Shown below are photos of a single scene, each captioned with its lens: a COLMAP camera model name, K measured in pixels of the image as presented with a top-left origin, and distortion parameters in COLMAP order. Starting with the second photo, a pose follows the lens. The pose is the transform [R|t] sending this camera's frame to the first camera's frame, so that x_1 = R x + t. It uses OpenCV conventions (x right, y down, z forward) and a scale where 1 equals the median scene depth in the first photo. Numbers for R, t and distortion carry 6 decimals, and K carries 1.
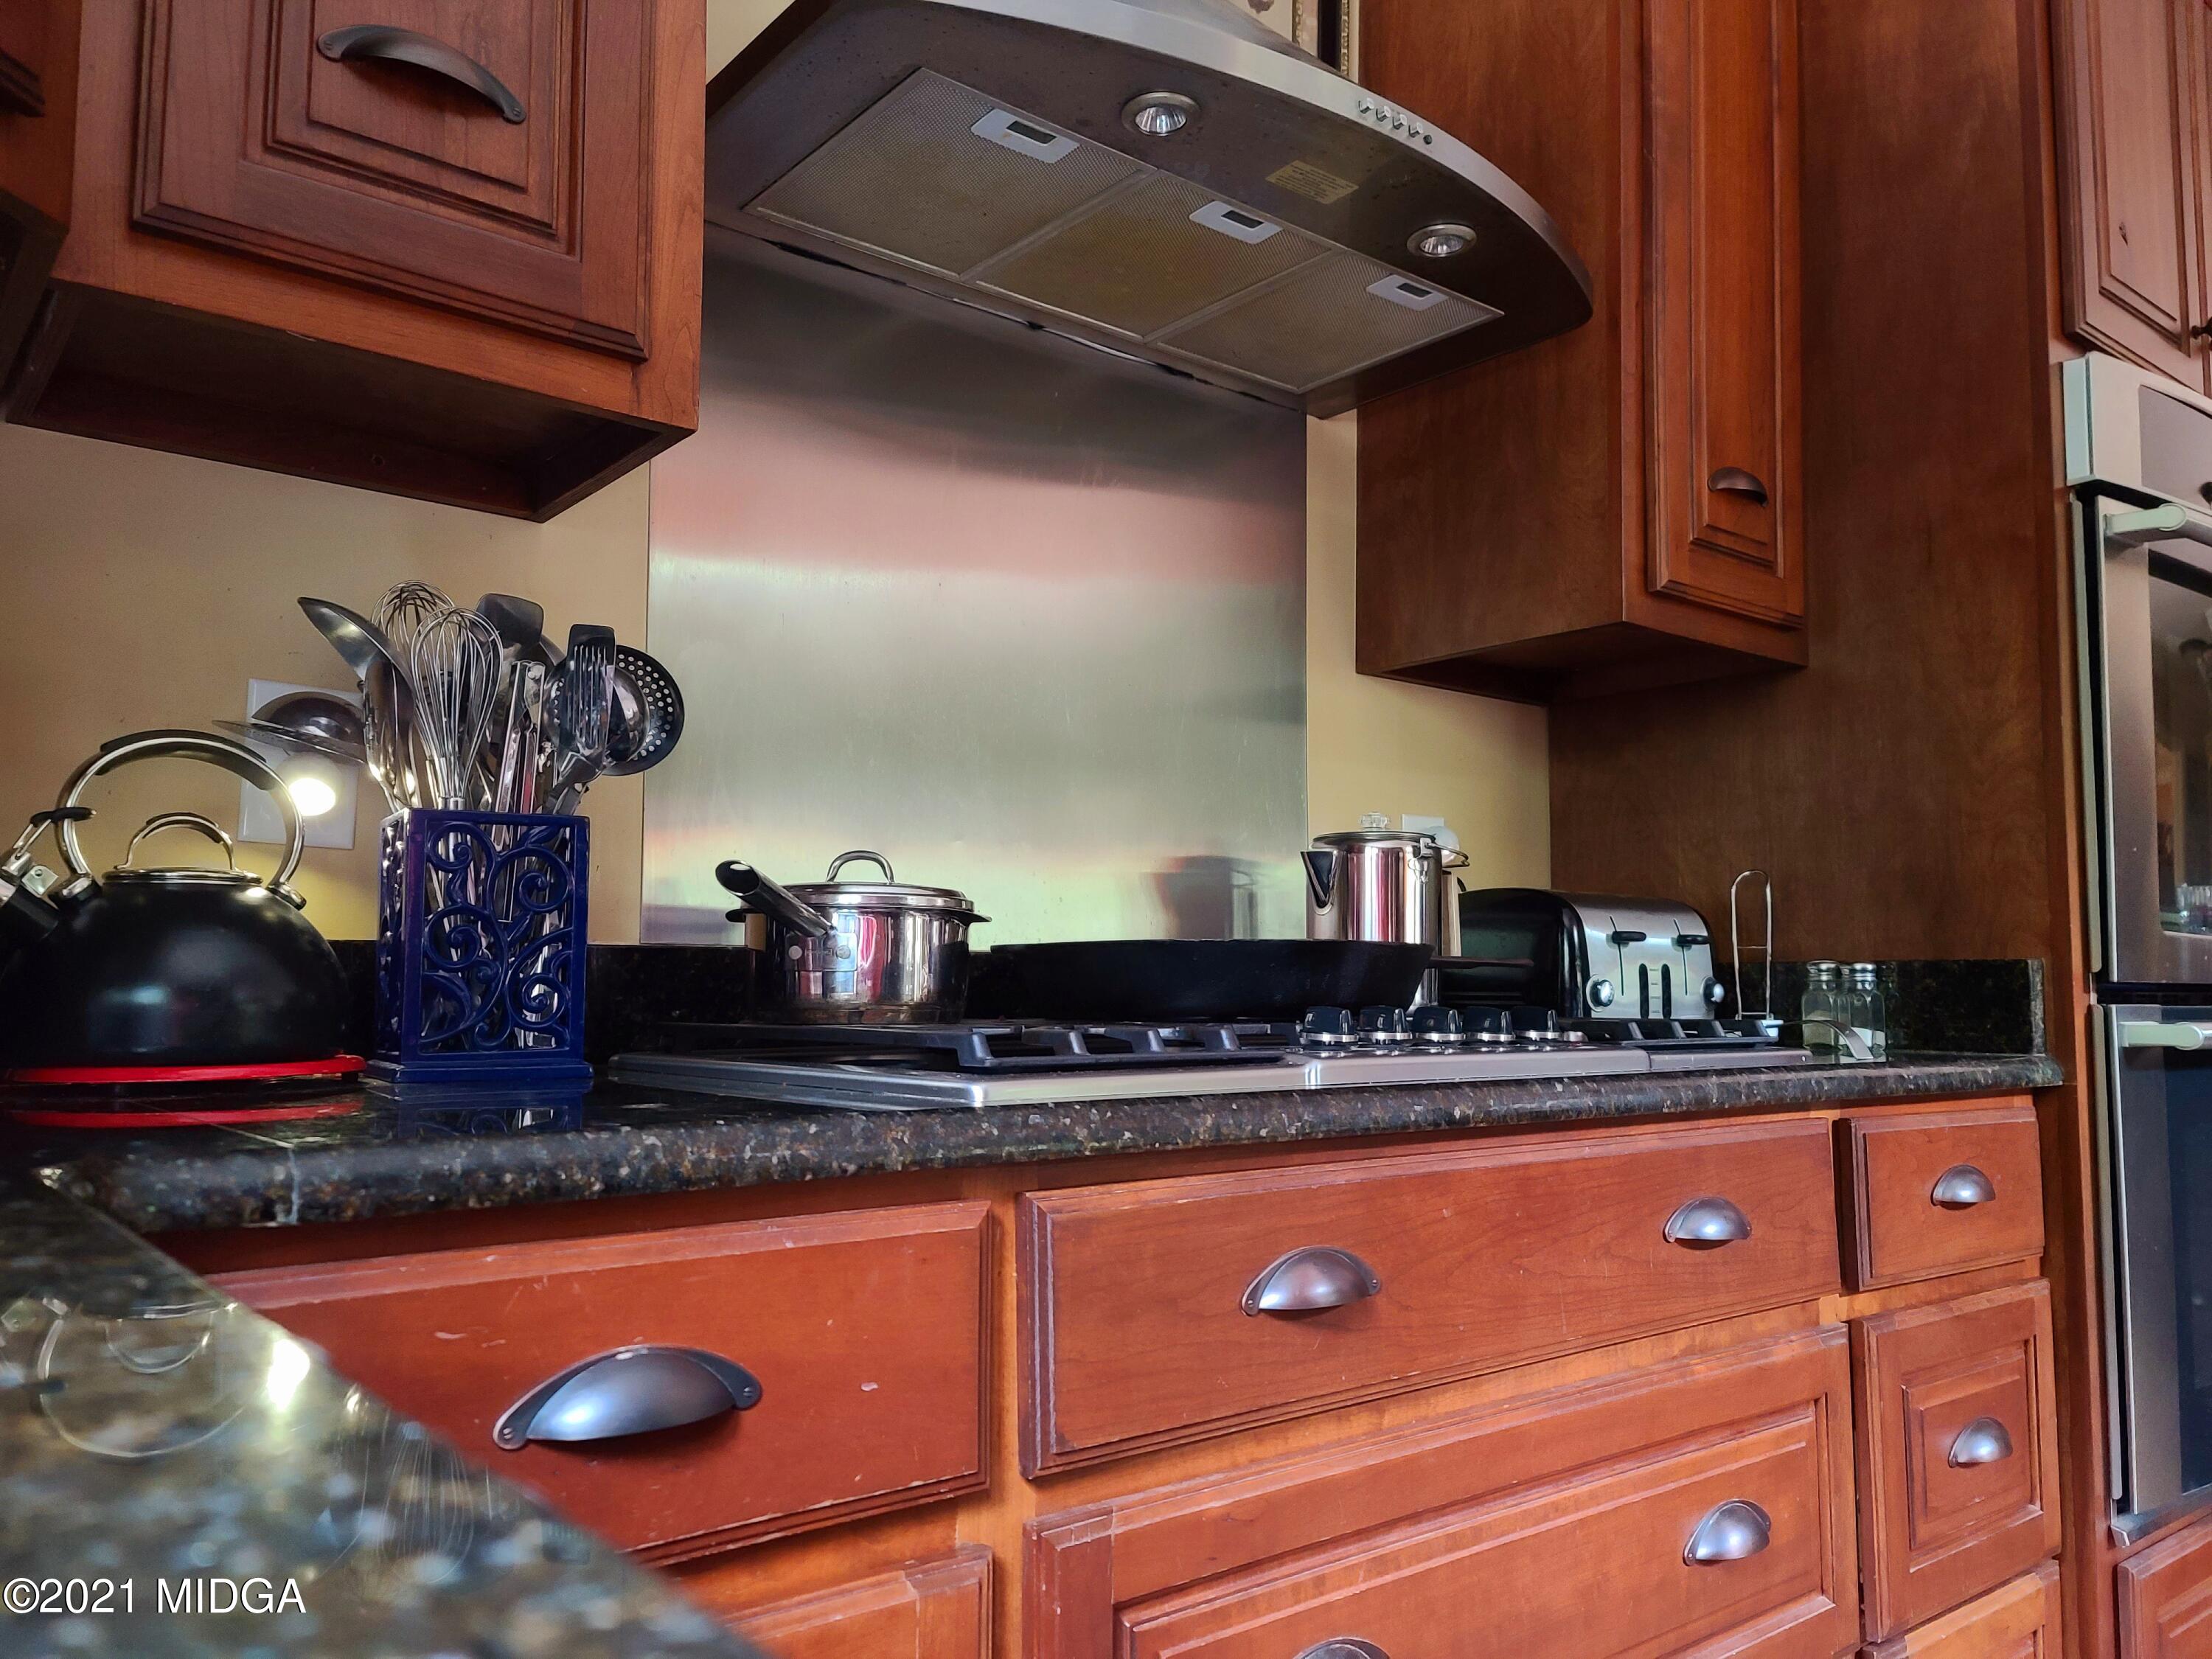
lens RADIAL K [[1634.2, 0, 1141.5], [0, 1634.2, 857.9], [0, 0, 1]] dist [0.089220, -0.070397]
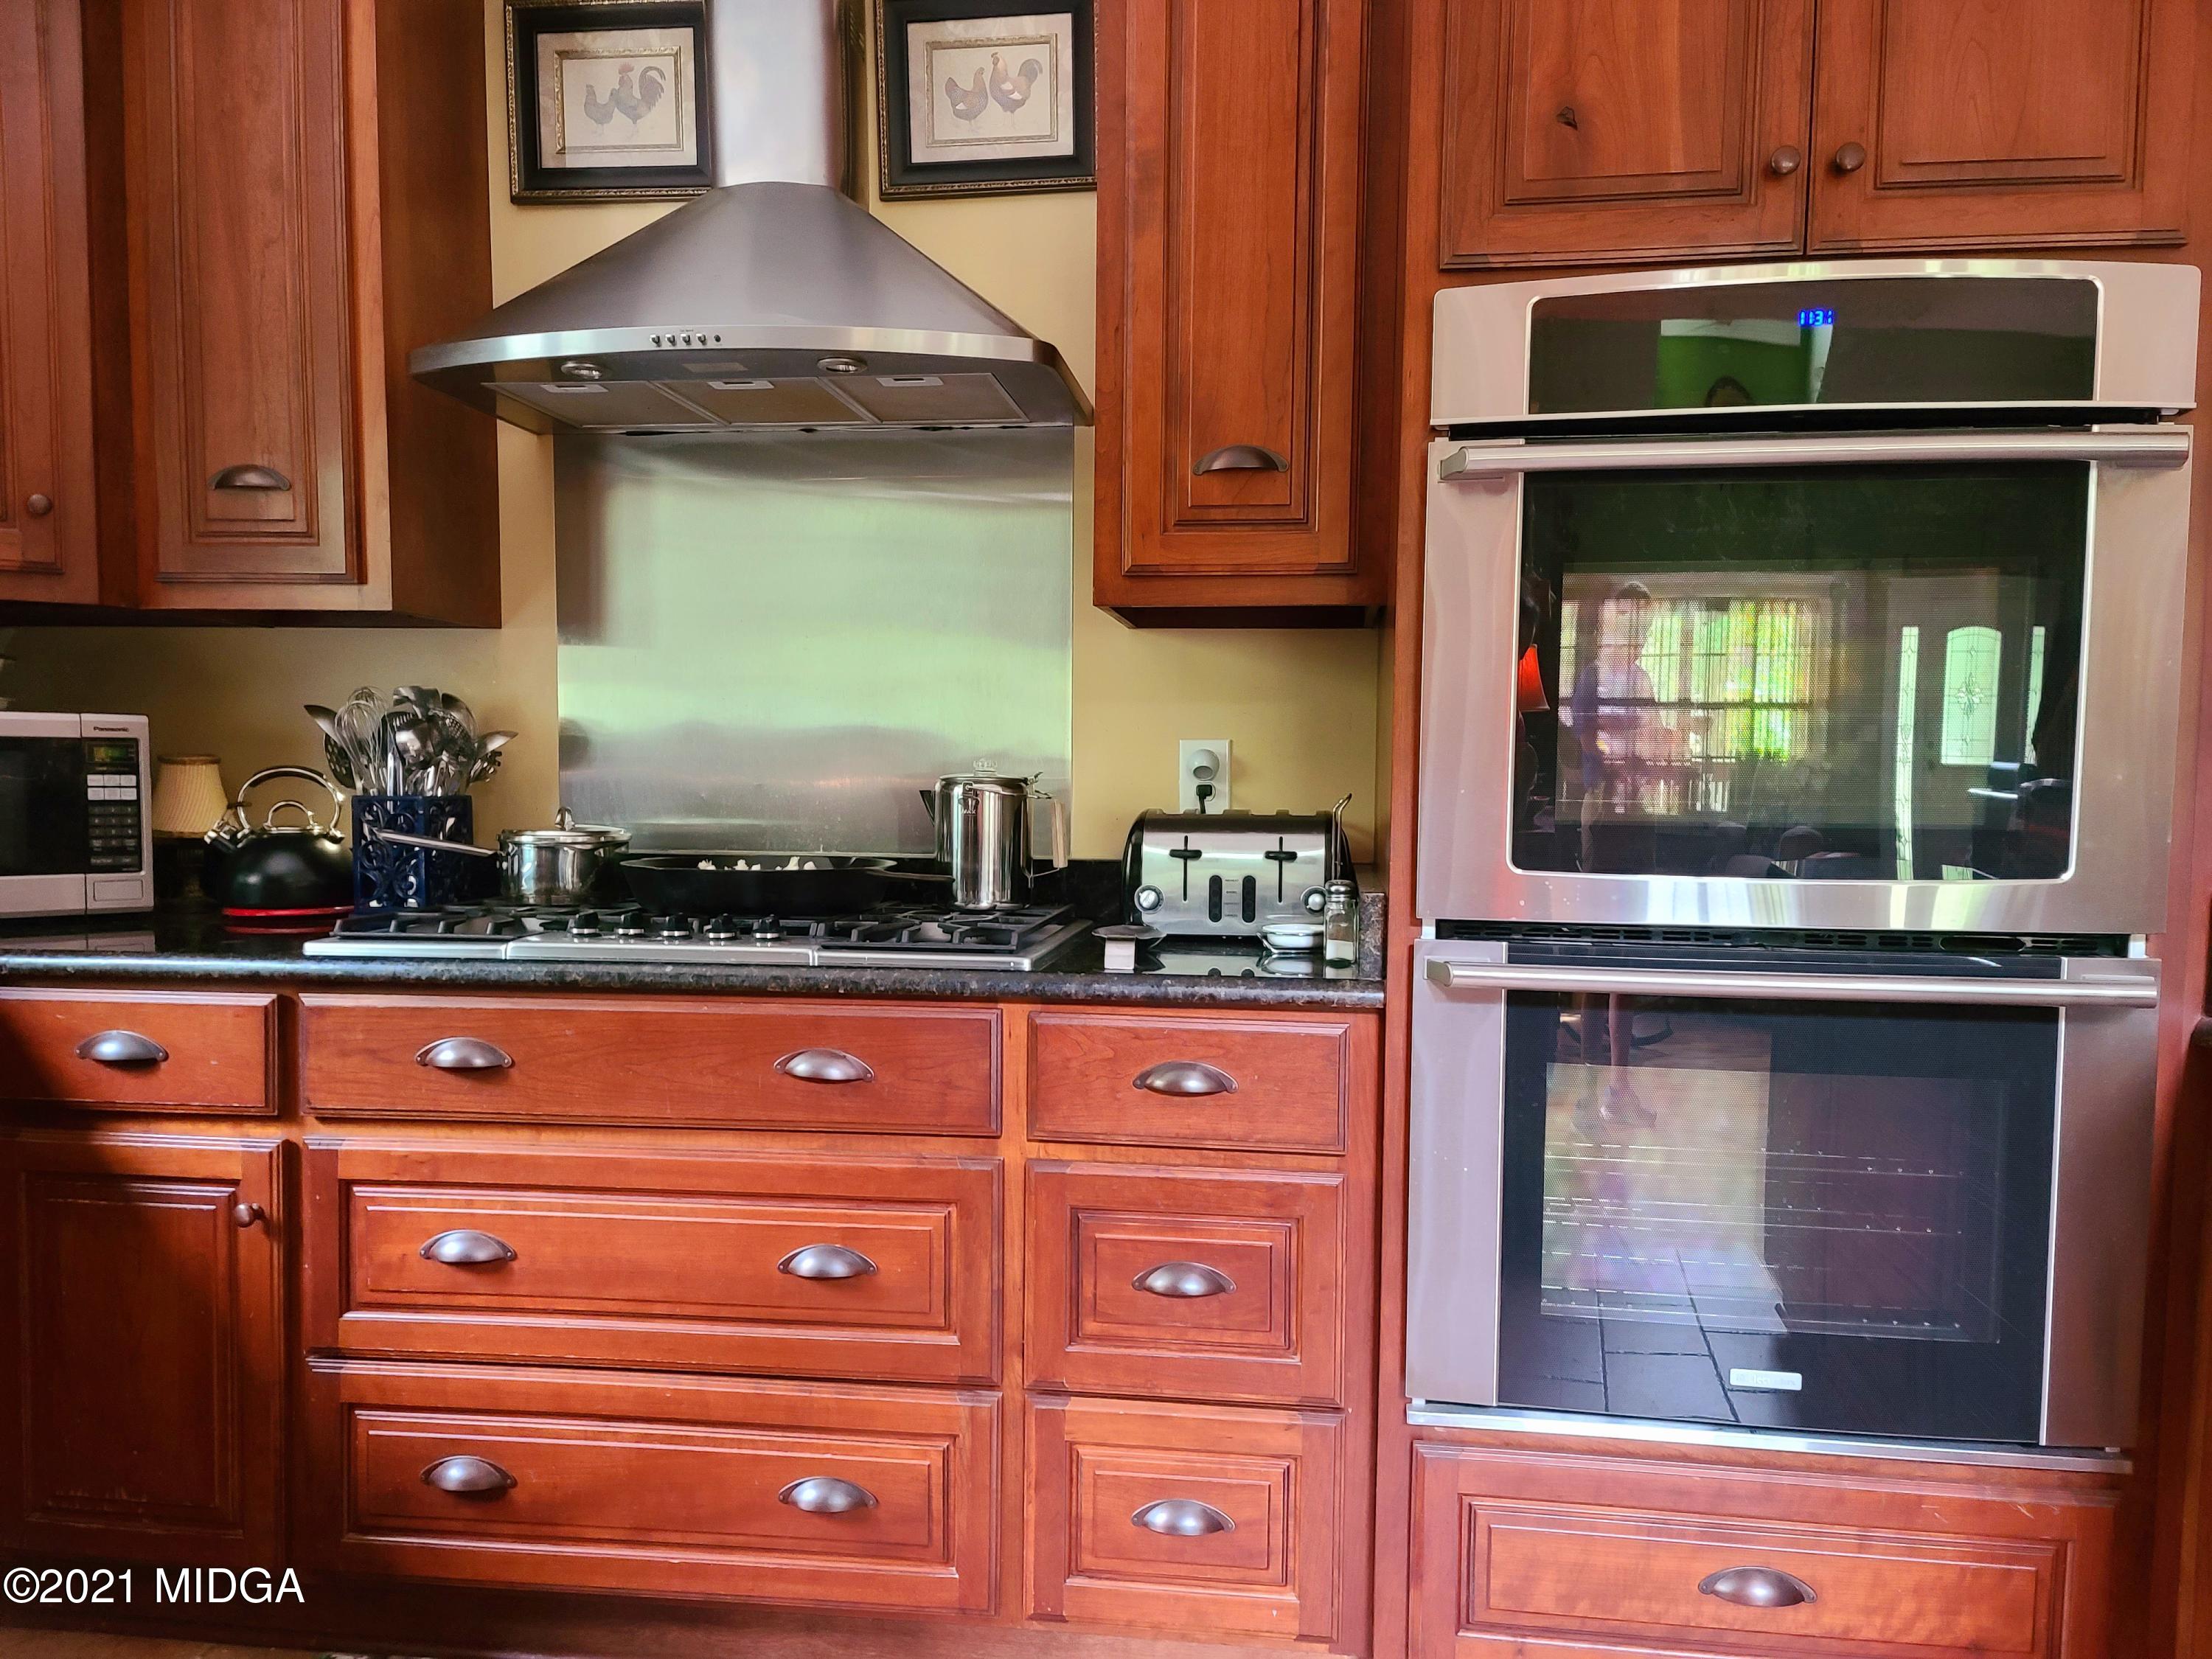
lens RADIAL K [[1634.2, 0, 1127.4], [0, 1634.2, 865.9], [0, 0, 1]] dist [0.089220, -0.070397]
pose [[0.682802, 0.046108, -0.729147, 1.878428], [0.050521, 0.992638, 0.110080, -0.127972], [0.728855, -0.112000, 0.675446, 0.253610]]
